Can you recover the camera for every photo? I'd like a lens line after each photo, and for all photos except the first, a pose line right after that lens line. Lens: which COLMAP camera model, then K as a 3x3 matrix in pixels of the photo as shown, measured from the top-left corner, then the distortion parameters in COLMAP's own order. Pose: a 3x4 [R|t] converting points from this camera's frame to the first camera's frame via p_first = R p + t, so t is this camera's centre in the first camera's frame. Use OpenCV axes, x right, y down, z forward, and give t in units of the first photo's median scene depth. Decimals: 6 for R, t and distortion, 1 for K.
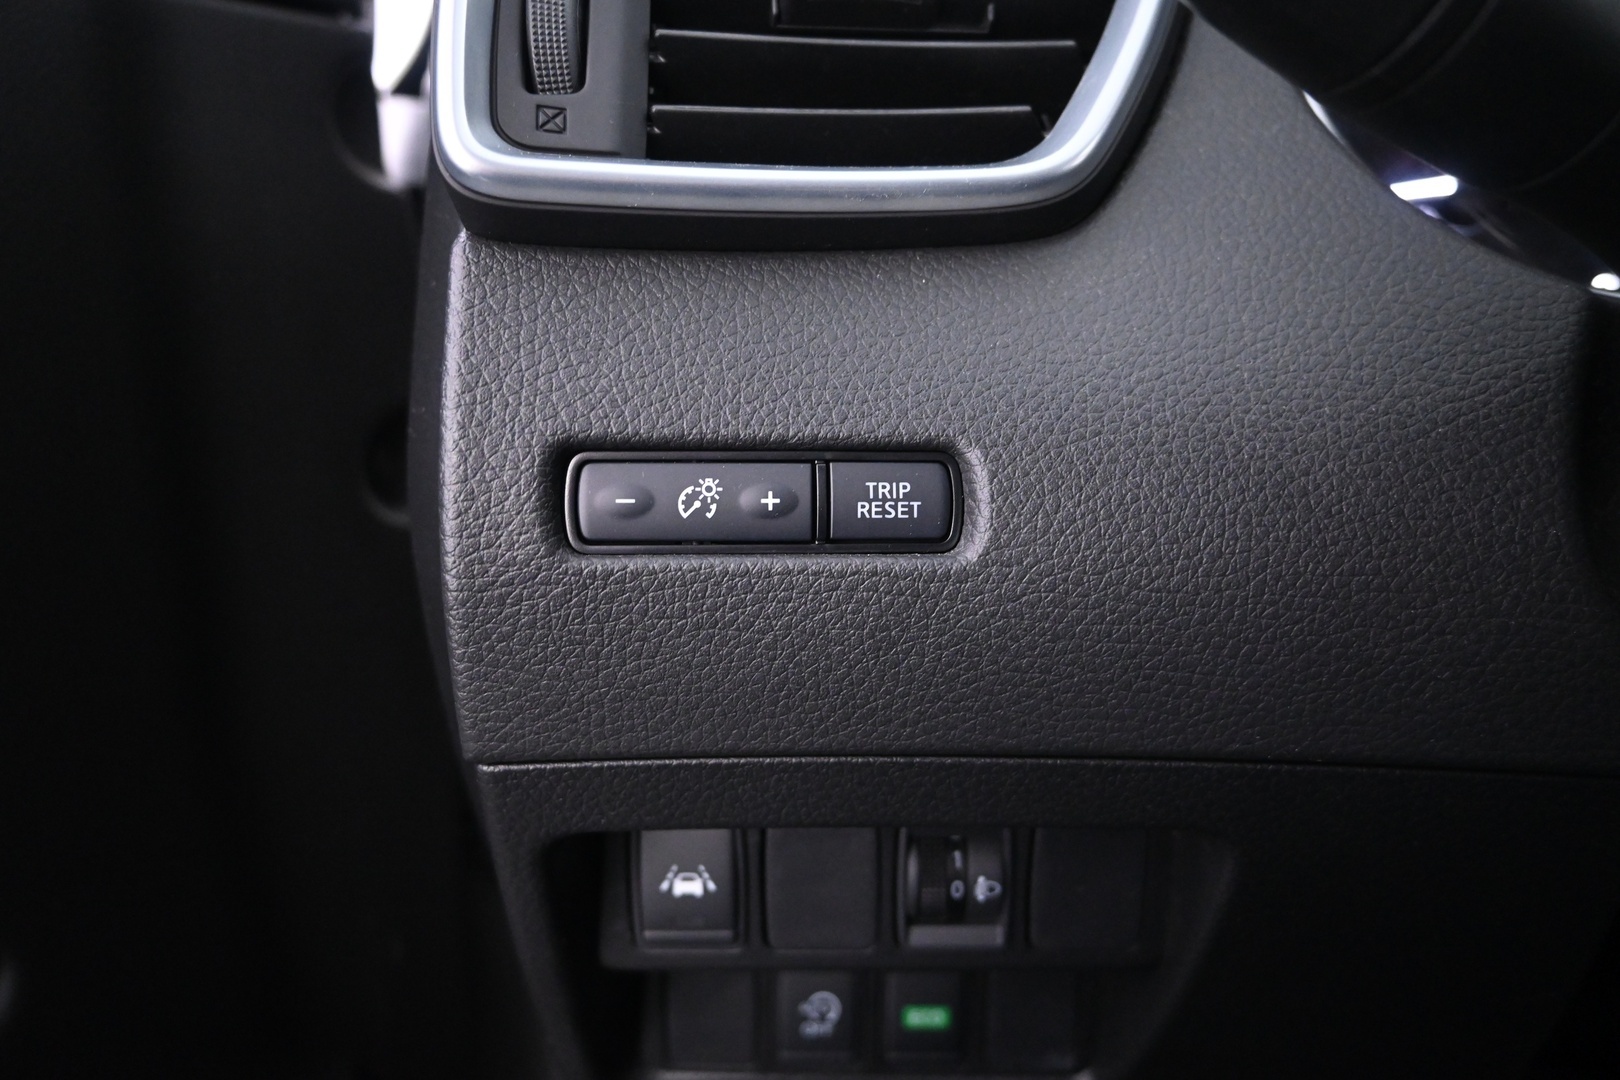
lens RADIAL K [[1167.2, 0, 810.3], [0, 1167.2, 540.0], [0, 0, 1]] dist [-0.003497, 0.000503]
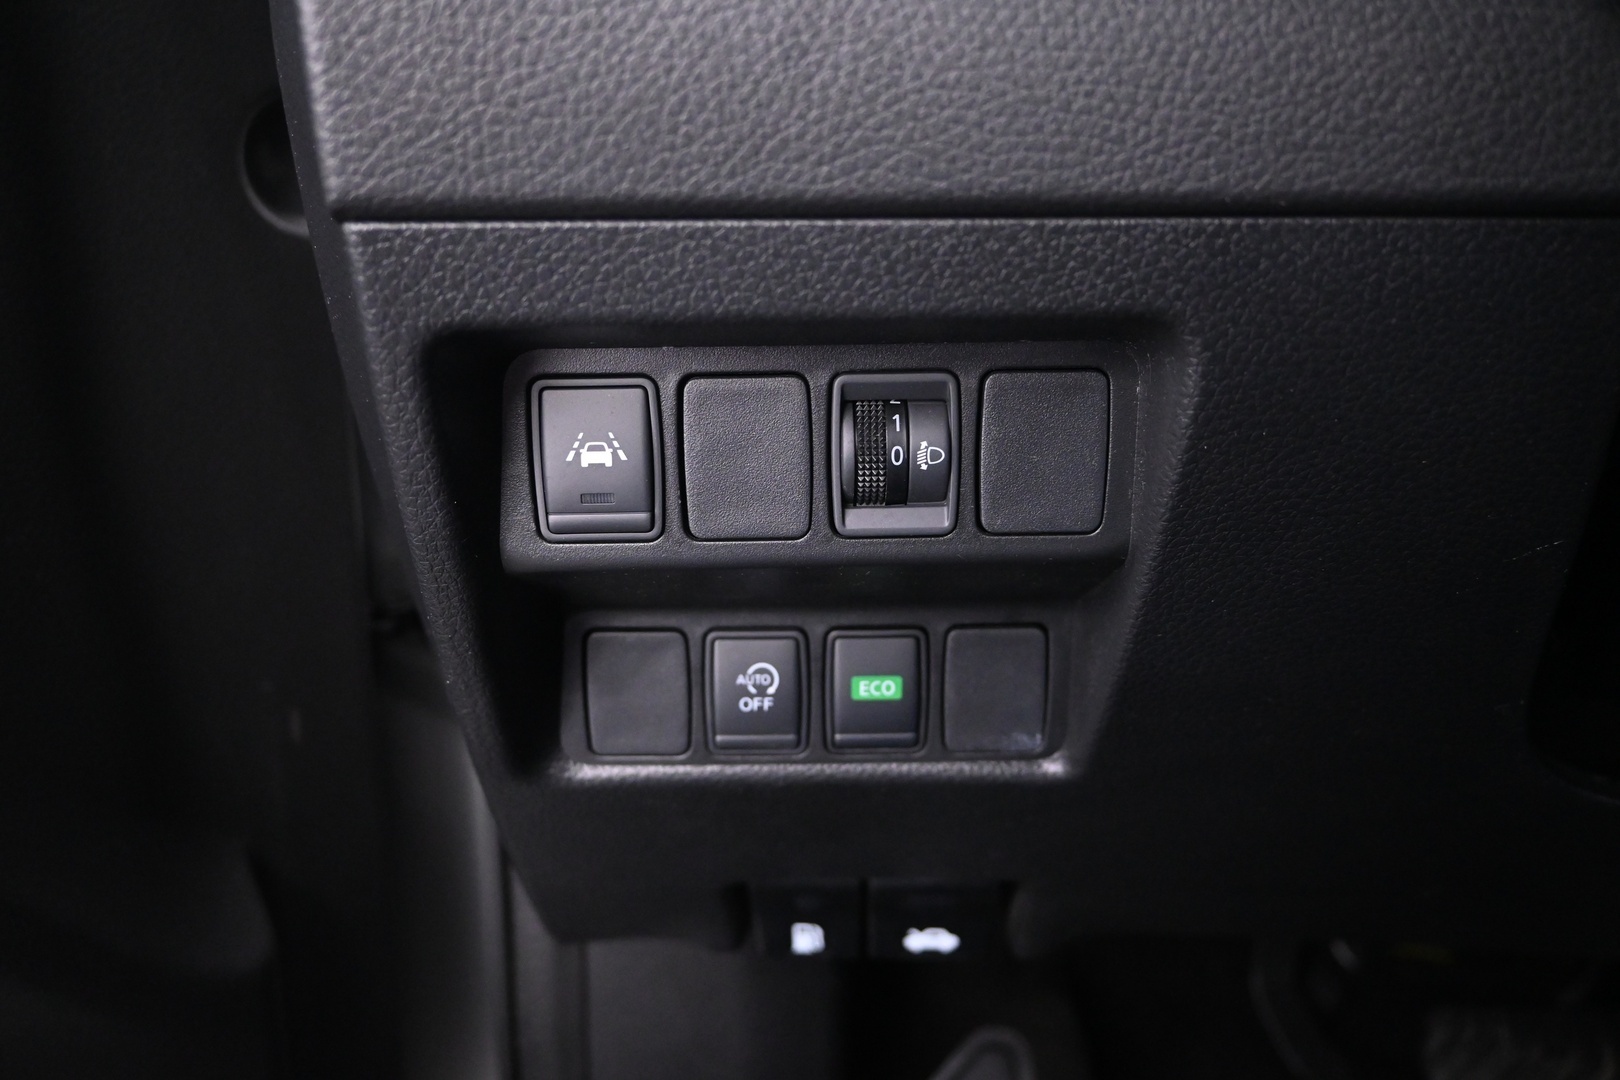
lens RADIAL K [[1306.2, 0, 809.5], [0, 1306.2, 540.1], [0, 0, 1]] dist [0.002270, 0.006672]
pose [[0.999742, -0.016150, 0.015967, 0.051615], [0.016034, 0.999844, 0.007380, 0.442796], [-0.016084, -0.007122, 0.999845, -0.005610]]
